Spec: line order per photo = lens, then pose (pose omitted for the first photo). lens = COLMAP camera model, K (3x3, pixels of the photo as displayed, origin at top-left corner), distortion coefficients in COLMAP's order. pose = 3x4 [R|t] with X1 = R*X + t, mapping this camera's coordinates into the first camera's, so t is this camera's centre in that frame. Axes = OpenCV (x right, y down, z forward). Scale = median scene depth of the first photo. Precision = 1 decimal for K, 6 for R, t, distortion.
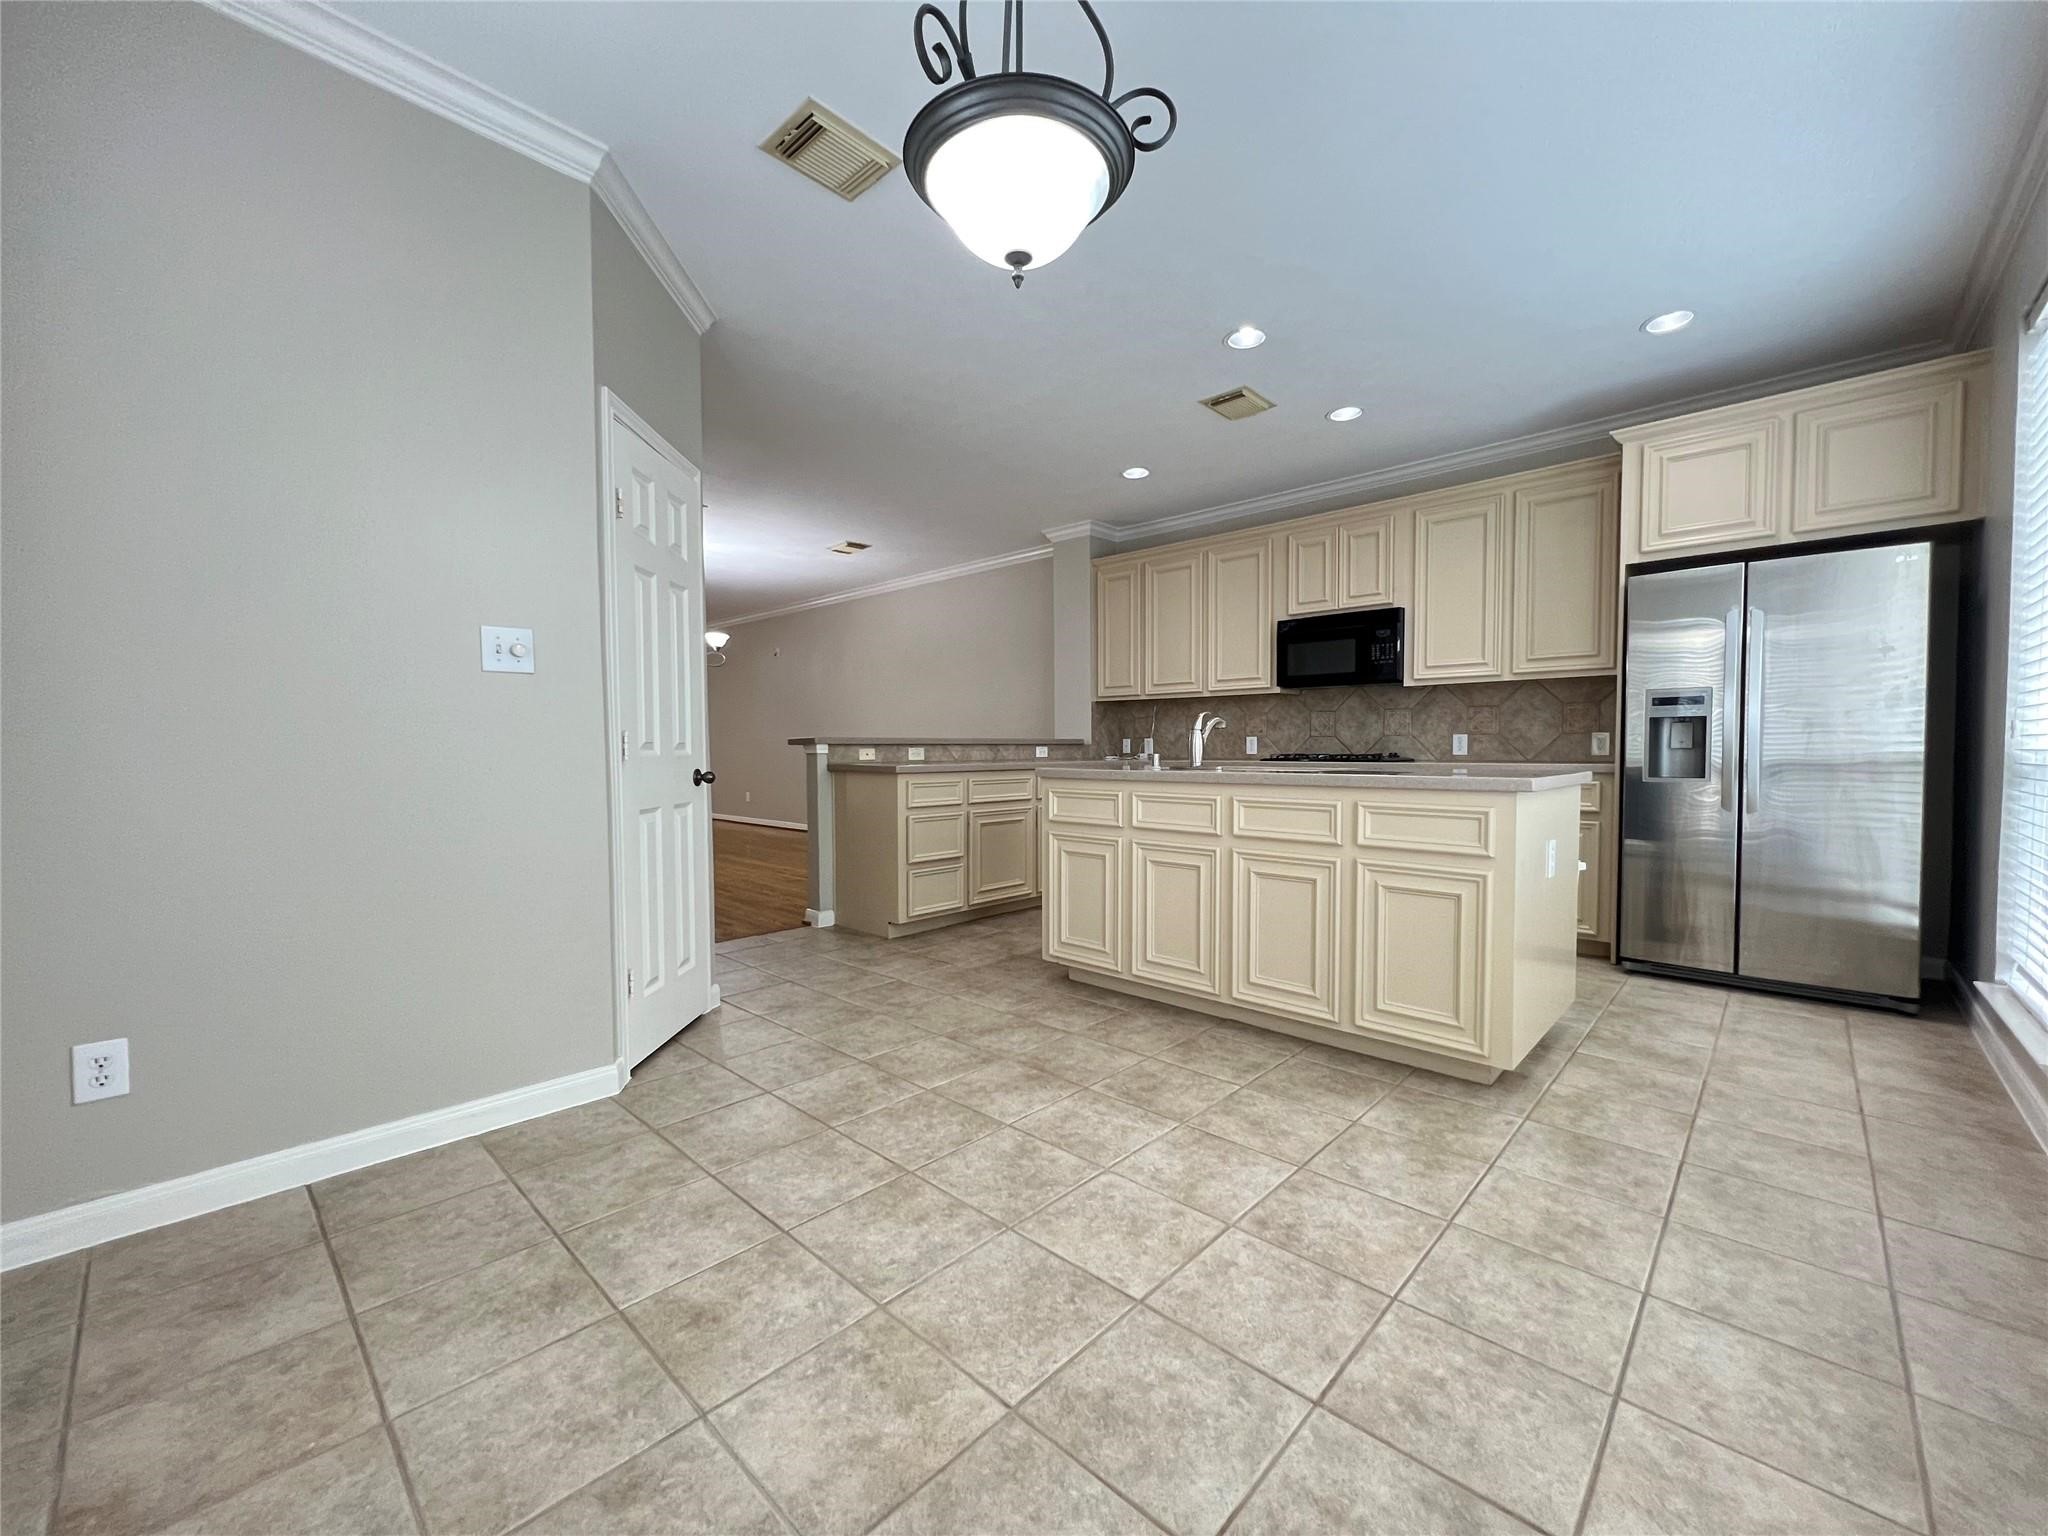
lens RADIAL K [[813.6, 0, 1016.9], [0, 813.6, 764.3], [0, 0, 1]] dist [0.004255, 0.000335]
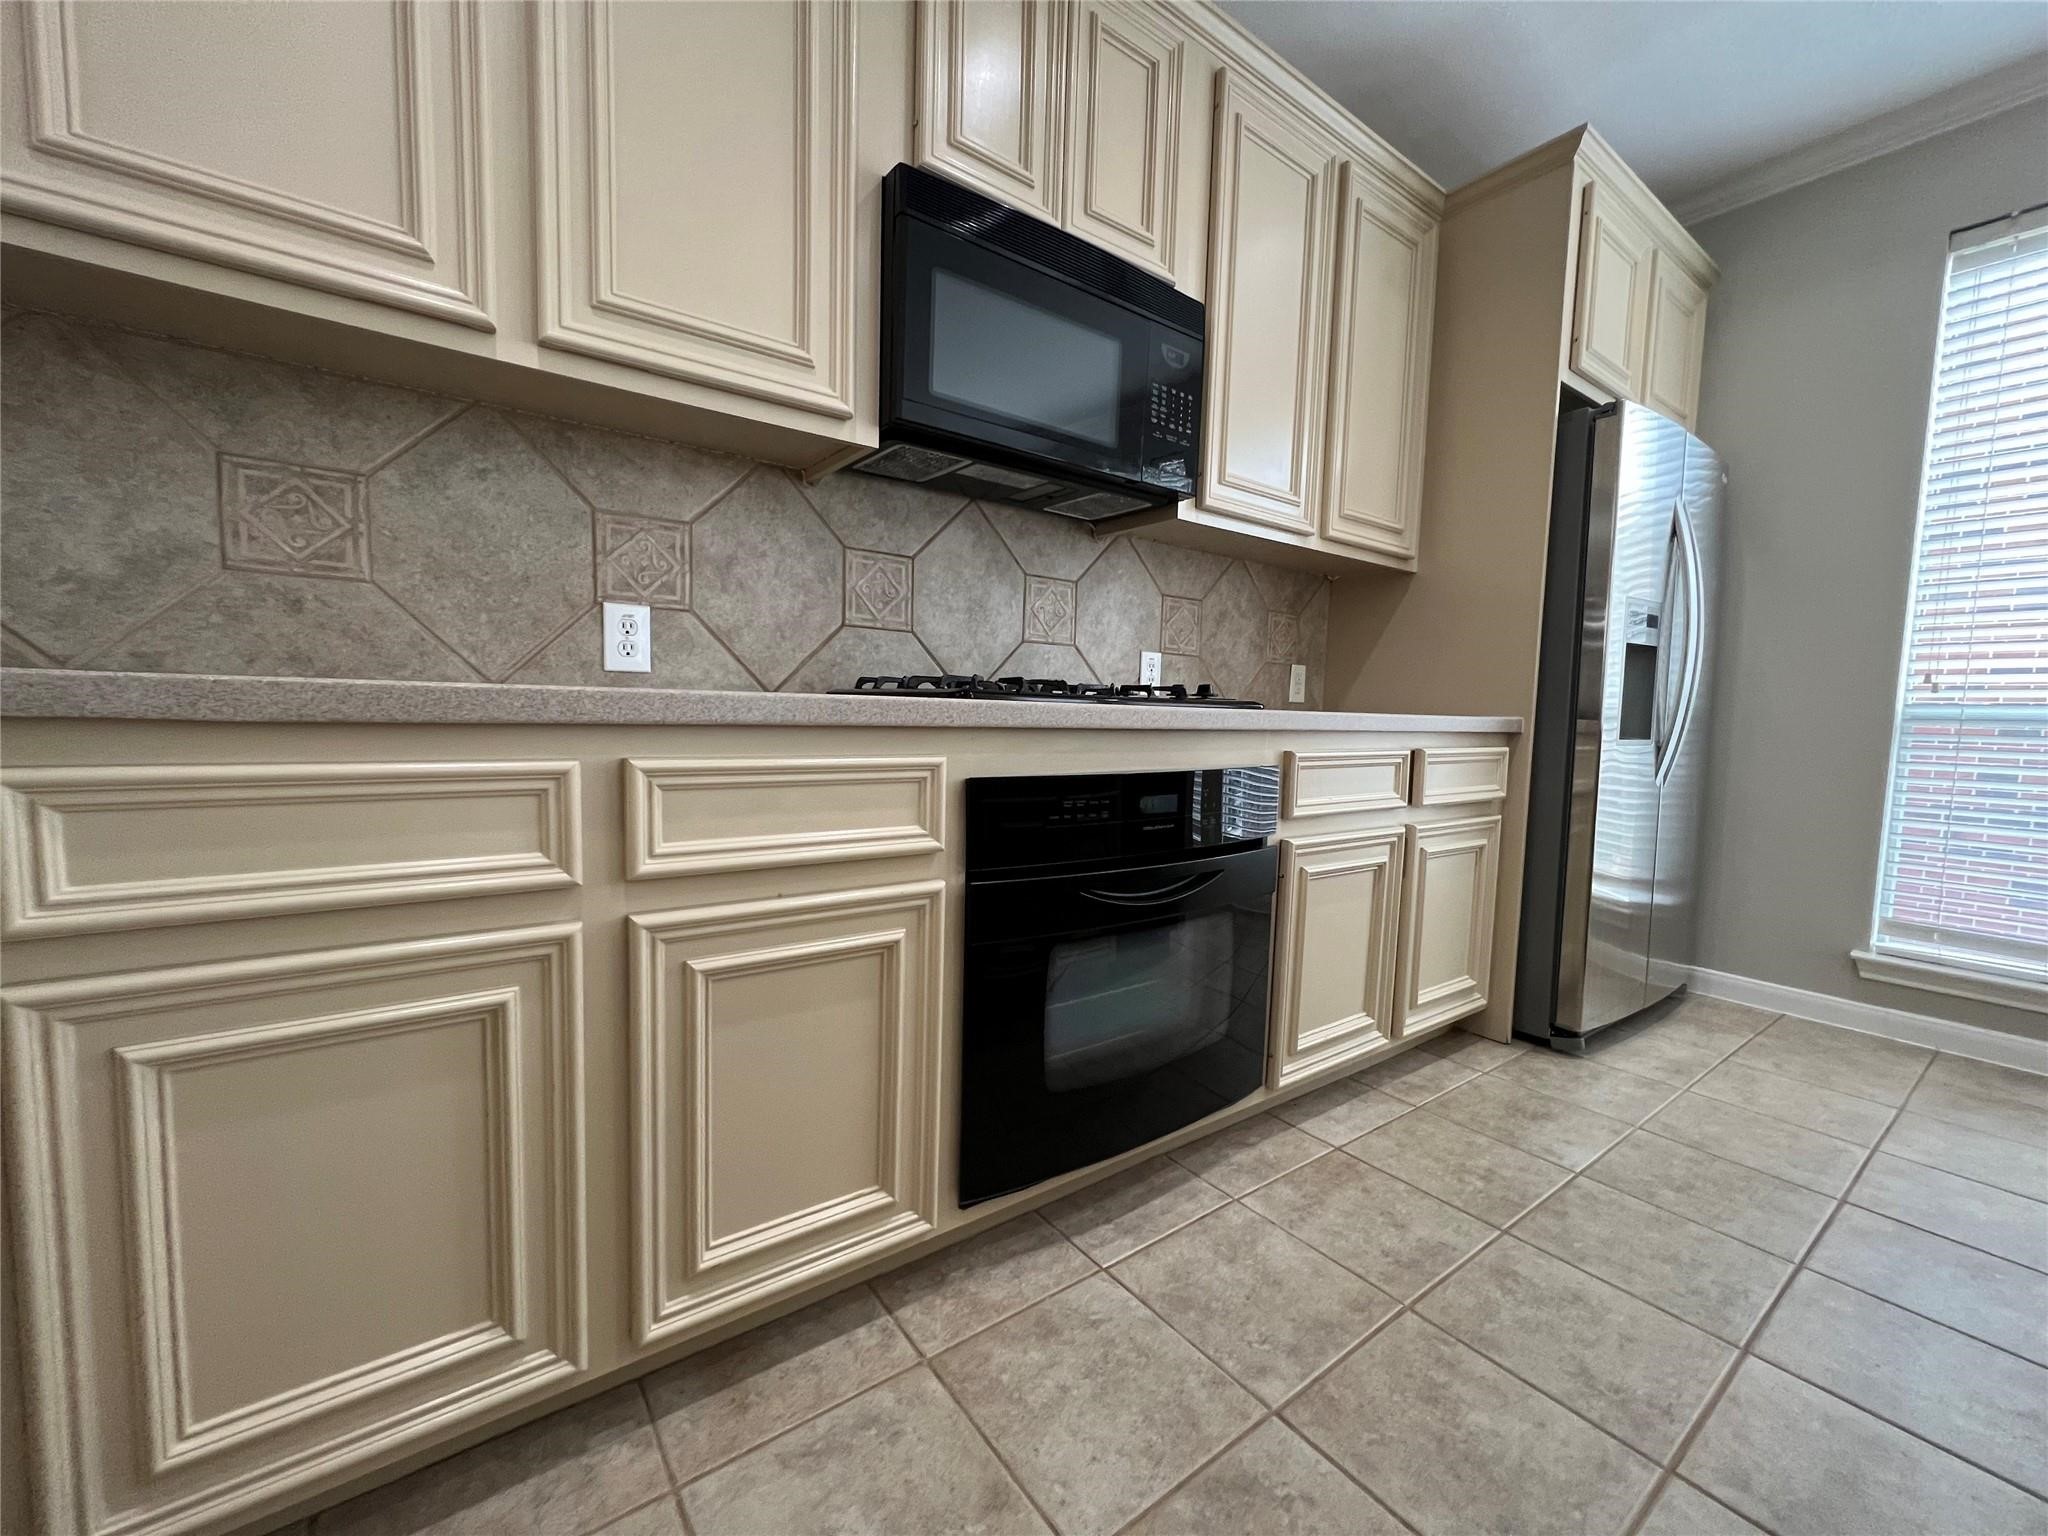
lens RADIAL K [[813.6, 0, 1021.6], [0, 813.6, 774.1], [0, 0, 1]] dist [0.004255, 0.000335]
pose [[0.171101, -0.069788, 0.982779, 0.074607], [-0.008221, 0.997352, 0.072254, 0.000549], [-0.985219, -0.020442, 0.170074, 1.206274]]
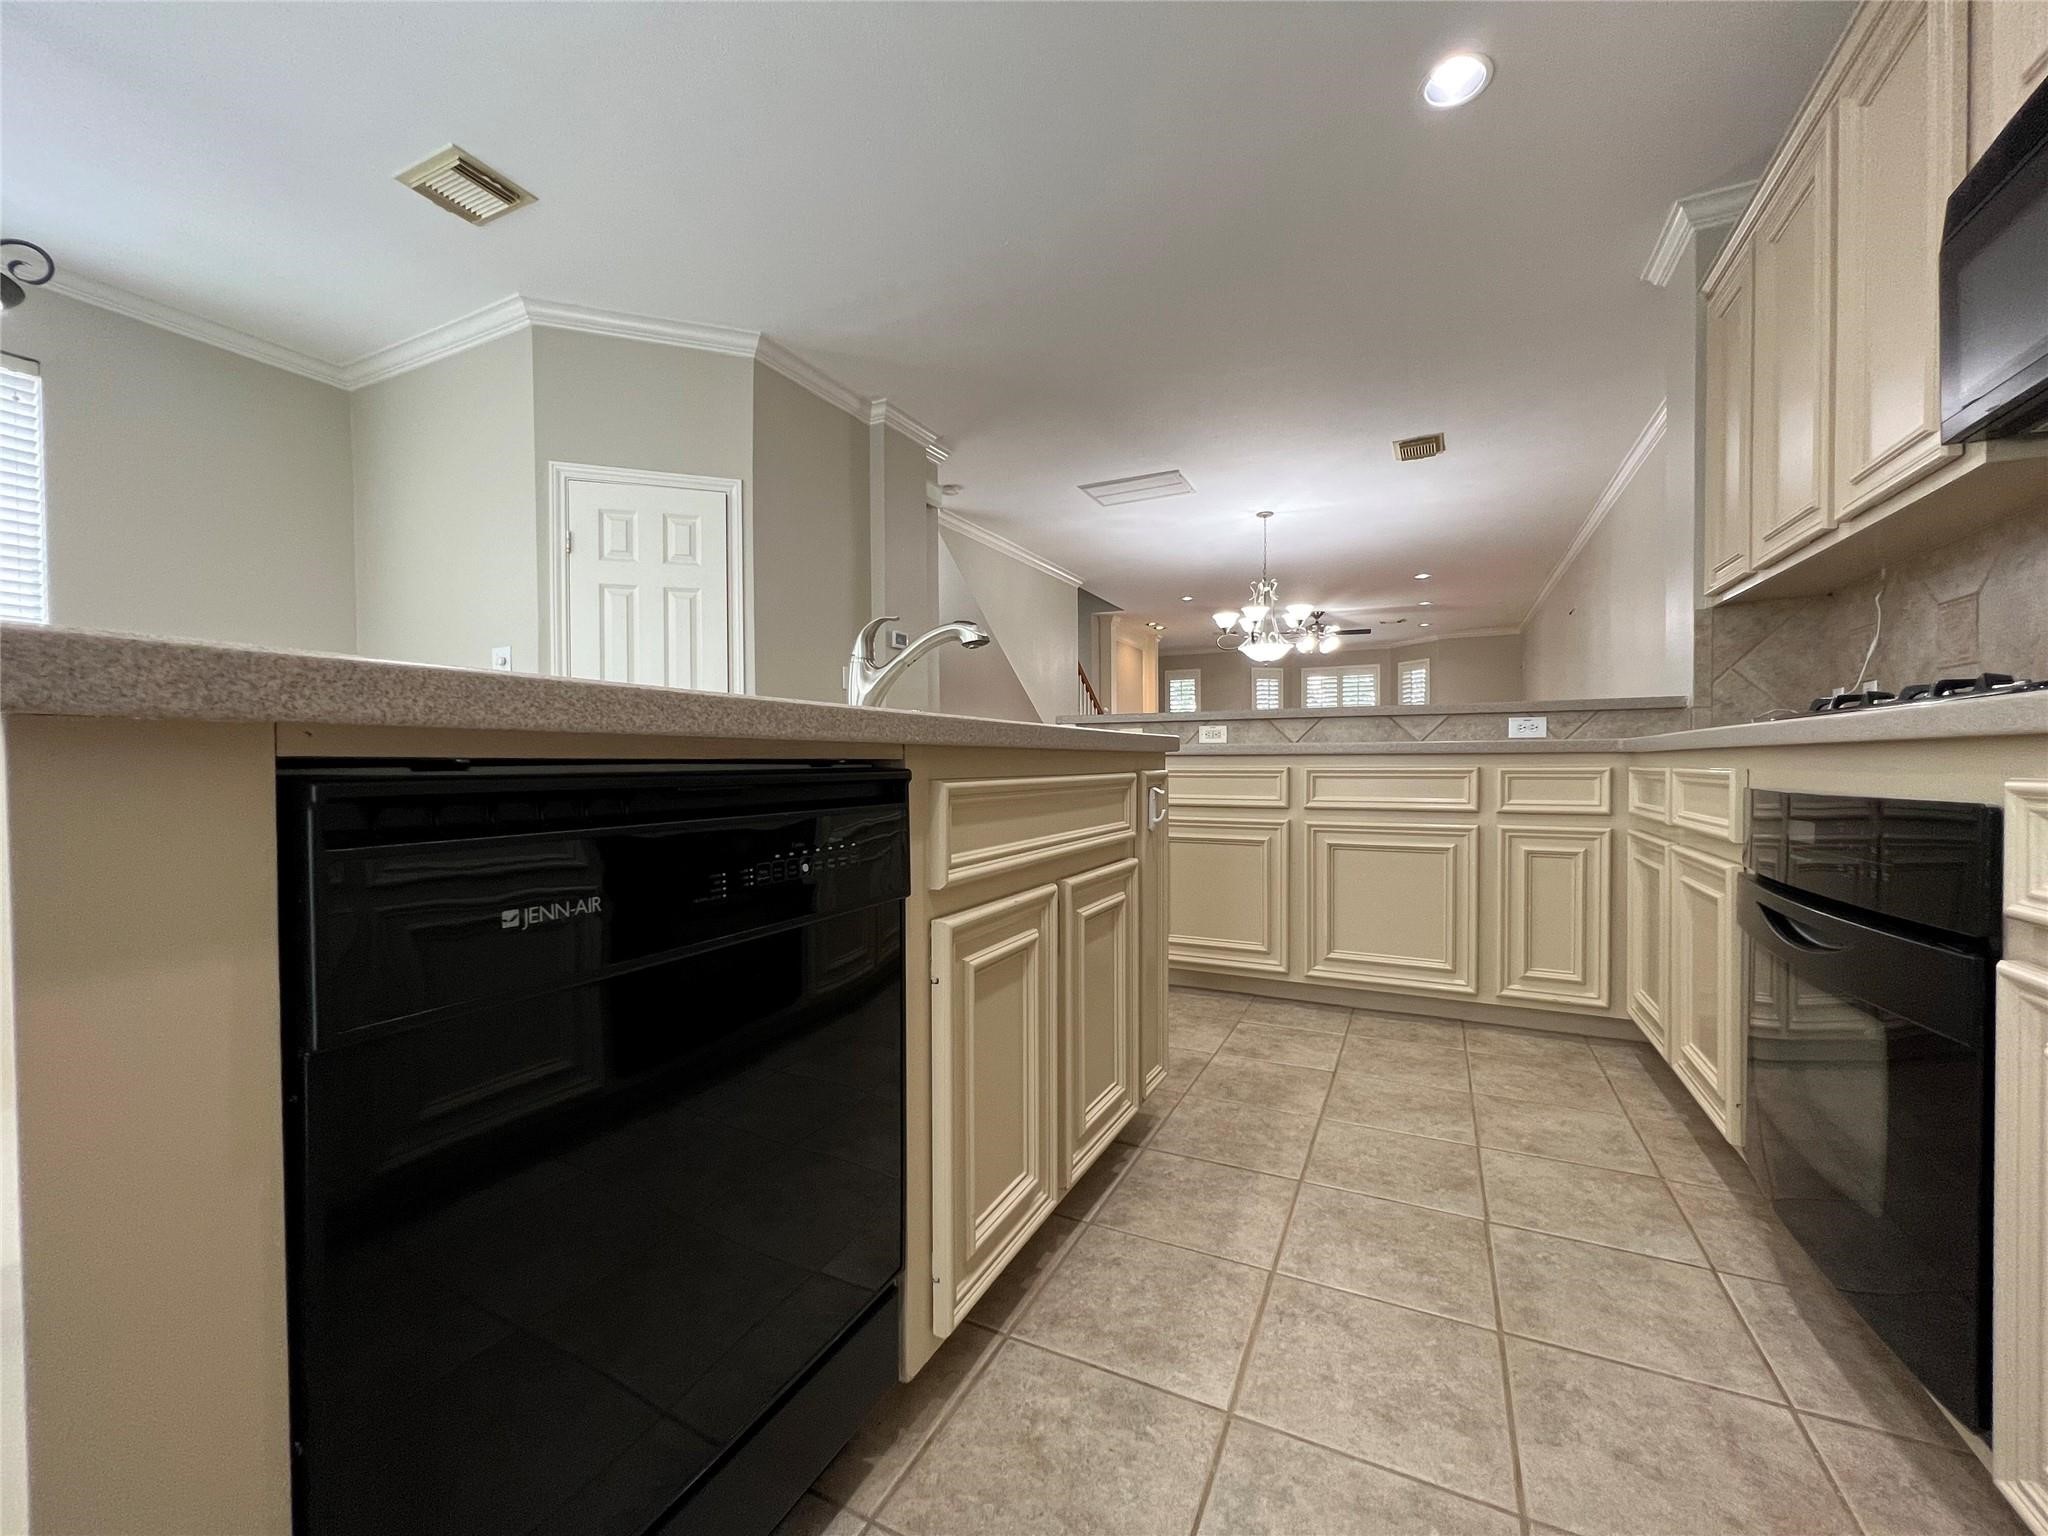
lens RADIAL K [[813.6, 0, 1025.9], [0, 813.6, 772.8], [0, 0, 1]] dist [0.004255, 0.000335]
pose [[0.300335, 0.014192, -0.953728, 0.648629], [-0.019087, 0.999779, 0.008867, 0.021751], [0.953643, 0.015541, 0.300539, 0.834002]]
